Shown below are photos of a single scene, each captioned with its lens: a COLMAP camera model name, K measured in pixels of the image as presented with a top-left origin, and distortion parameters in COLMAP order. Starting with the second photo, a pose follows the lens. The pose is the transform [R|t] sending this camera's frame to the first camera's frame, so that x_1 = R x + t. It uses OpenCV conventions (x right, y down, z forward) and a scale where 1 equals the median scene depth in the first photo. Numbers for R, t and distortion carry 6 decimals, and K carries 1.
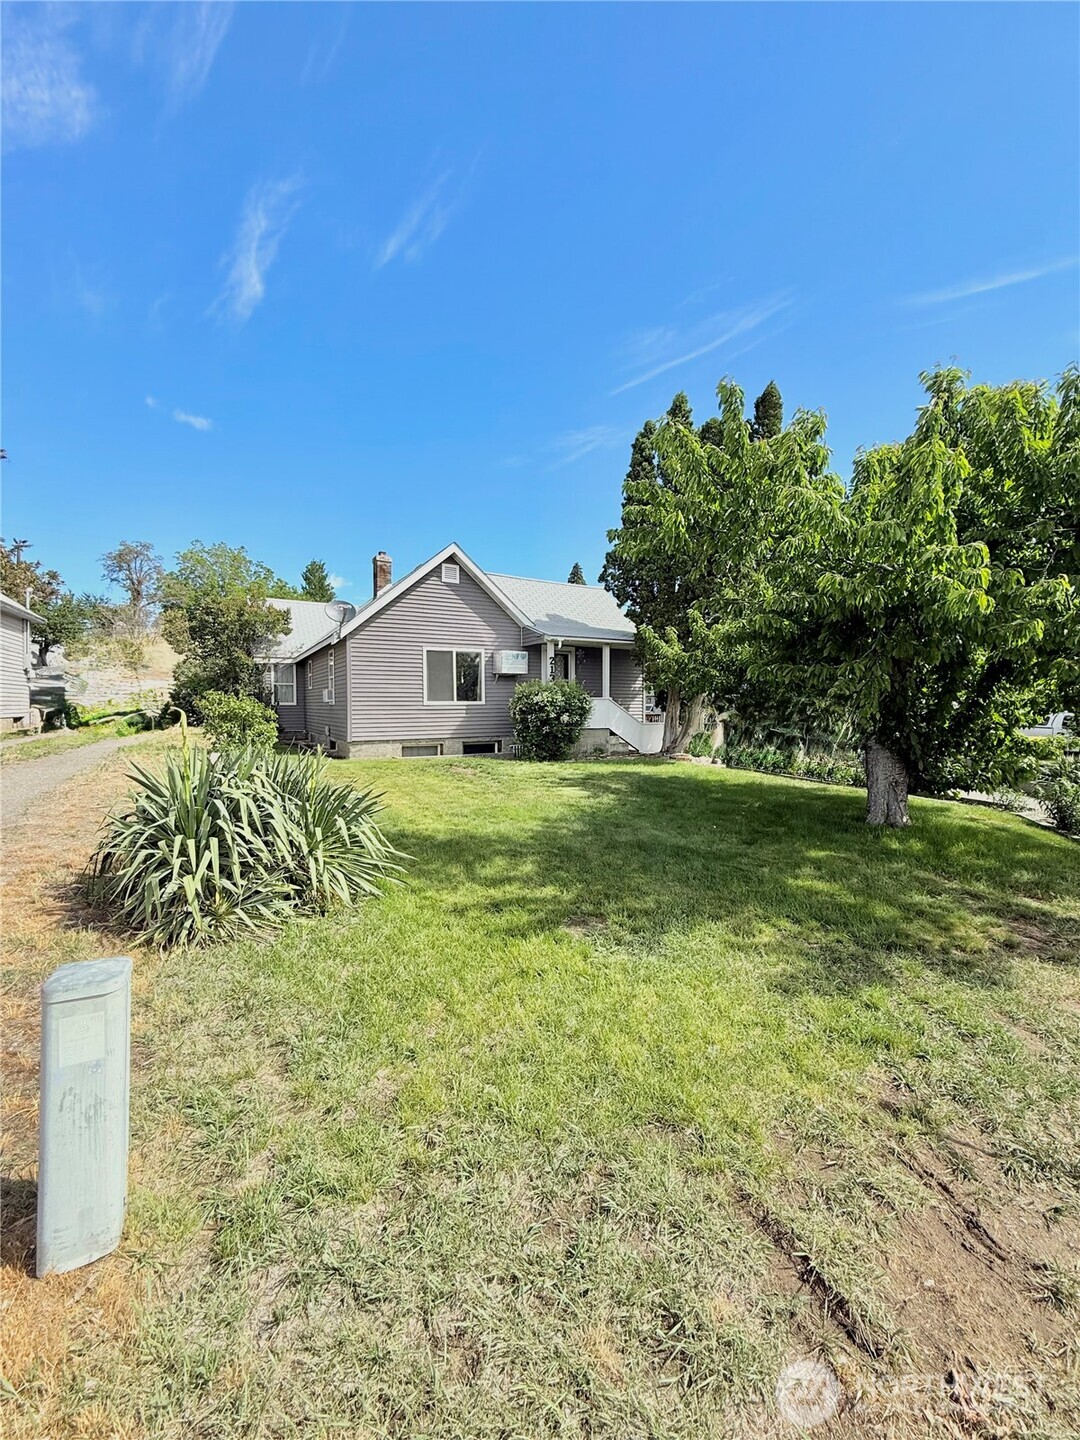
lens RADIAL K [[578.7, 0, 540.0], [0, 578.7, 720.0], [0, 0, 1]] dist [0.033218, 0.000001]
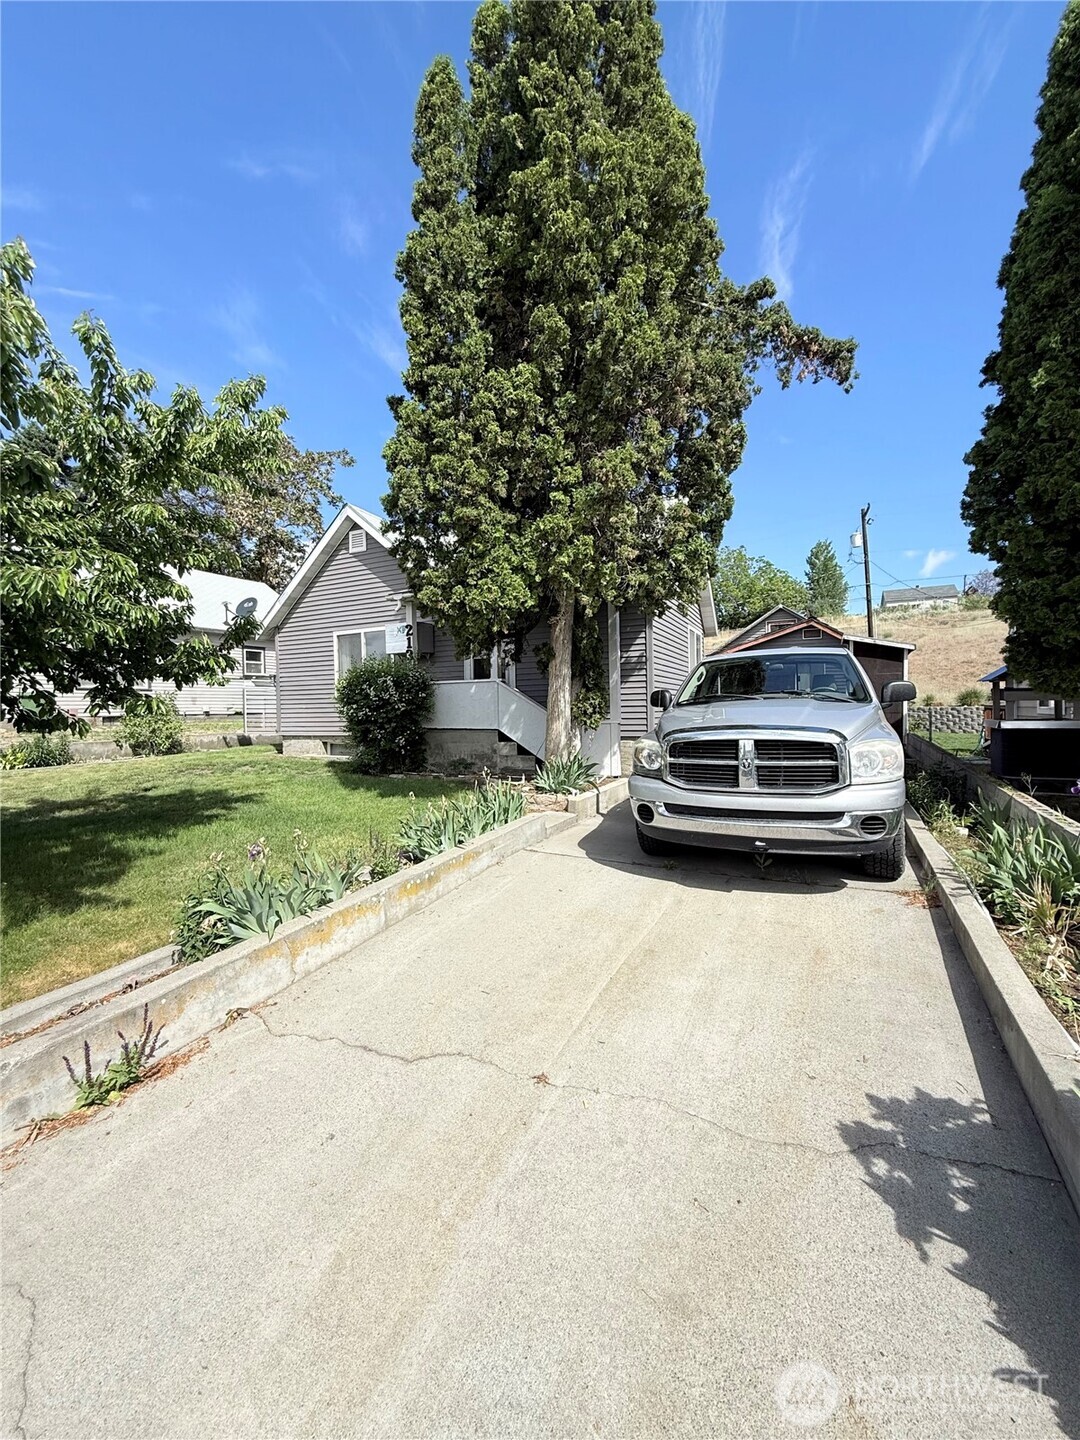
lens RADIAL K [[565.1, 0, 540.0], [0, 565.1, 720.0], [0, 0, 1]] dist [-0.000591, -0.000041]
pose [[0.584880, 0.014191, -0.810996, 0.173115], [-0.001893, 0.999868, 0.016131, -0.001421], [0.811118, -0.007900, 0.584829, 0.187988]]
